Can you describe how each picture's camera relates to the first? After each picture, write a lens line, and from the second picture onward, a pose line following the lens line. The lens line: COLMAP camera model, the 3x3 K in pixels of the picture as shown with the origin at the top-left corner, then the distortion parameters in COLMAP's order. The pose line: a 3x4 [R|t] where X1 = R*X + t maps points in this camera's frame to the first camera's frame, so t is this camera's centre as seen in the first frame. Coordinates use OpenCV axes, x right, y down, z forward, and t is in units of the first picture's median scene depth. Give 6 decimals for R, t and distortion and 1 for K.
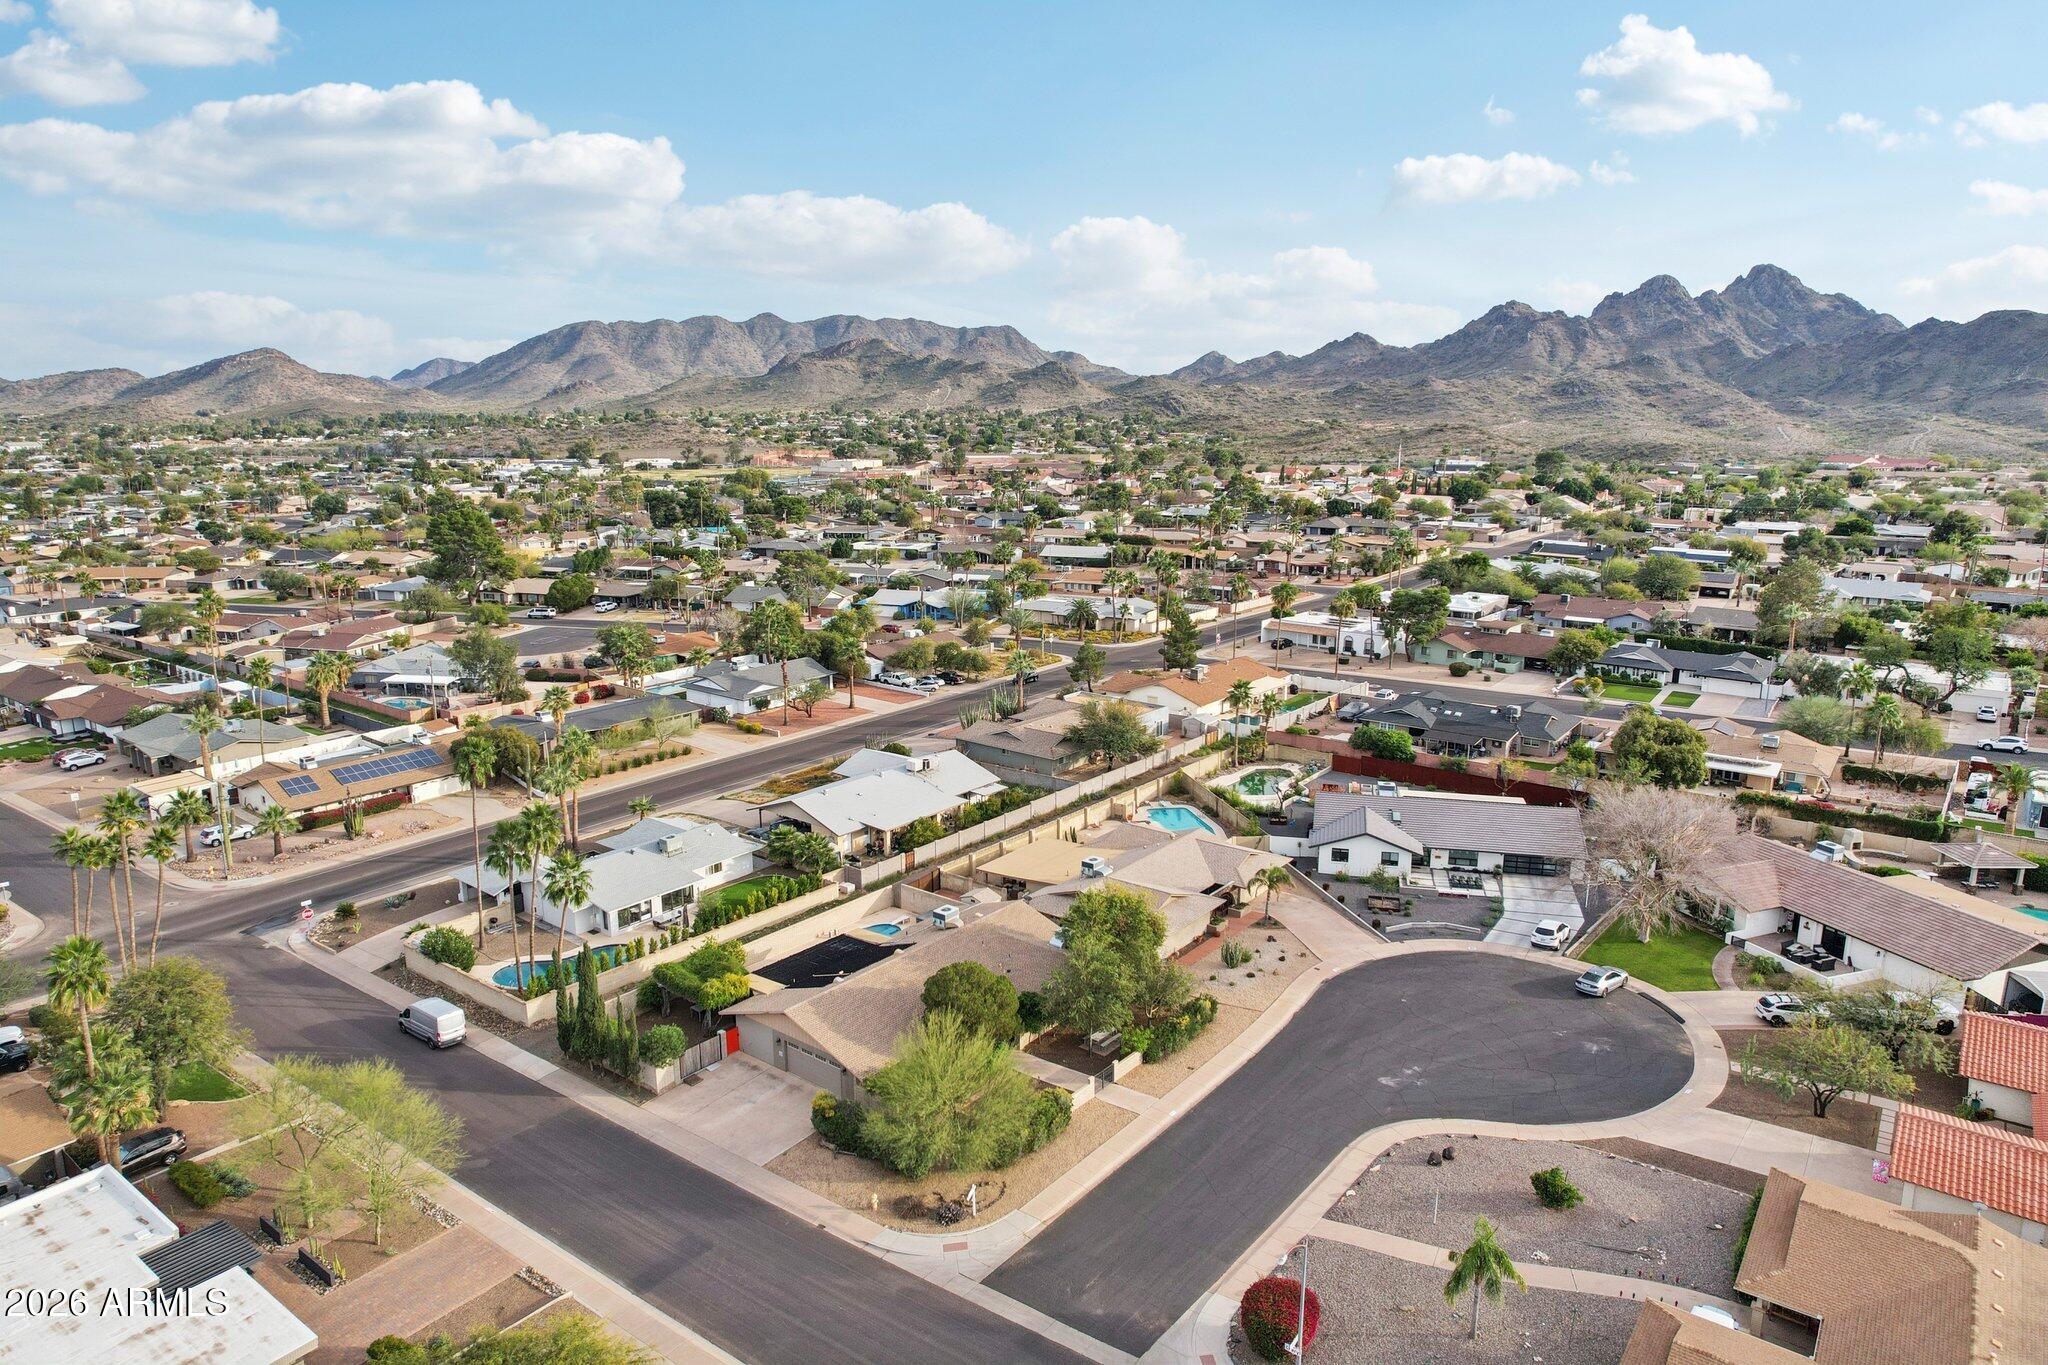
lens RADIAL K [[1316.5, 0, 1003.8], [0, 1316.5, 693.7], [0, 0, 1]] dist [-0.057243, 0.039093]
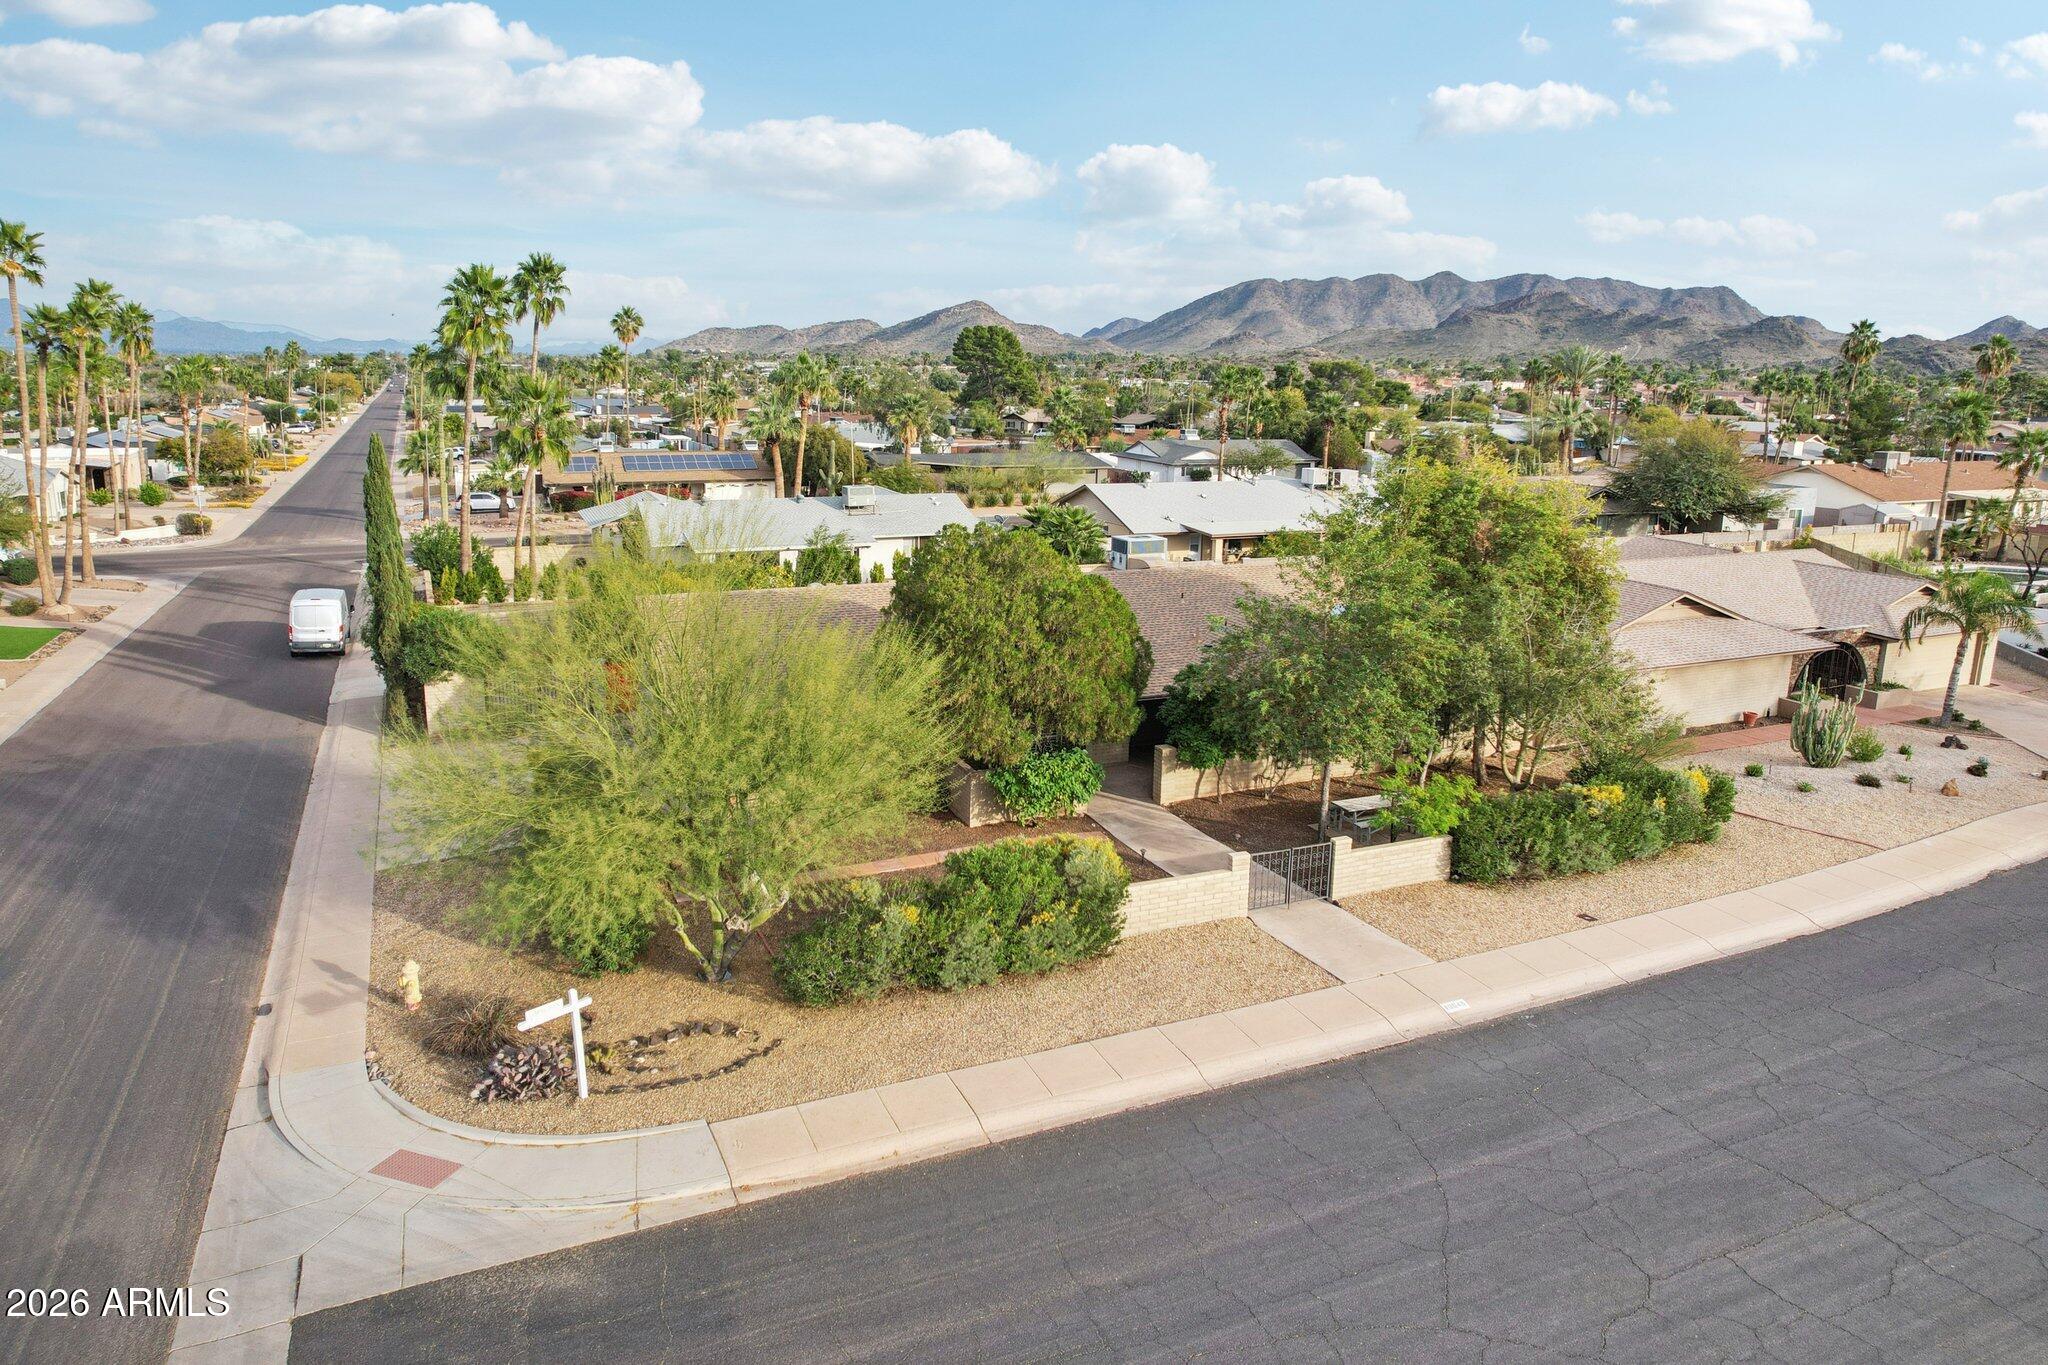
lens RADIAL K [[1316.5, 0, 1019.9], [0, 1316.5, 656.0], [0, 0, 1]] dist [-0.057243, 0.039093]
pose [[0.885207, 0.120855, -0.449225, 0.072163], [-0.125427, 0.991907, 0.019695, 0.107778], [0.447969, 0.038911, 0.893202, 0.297699]]
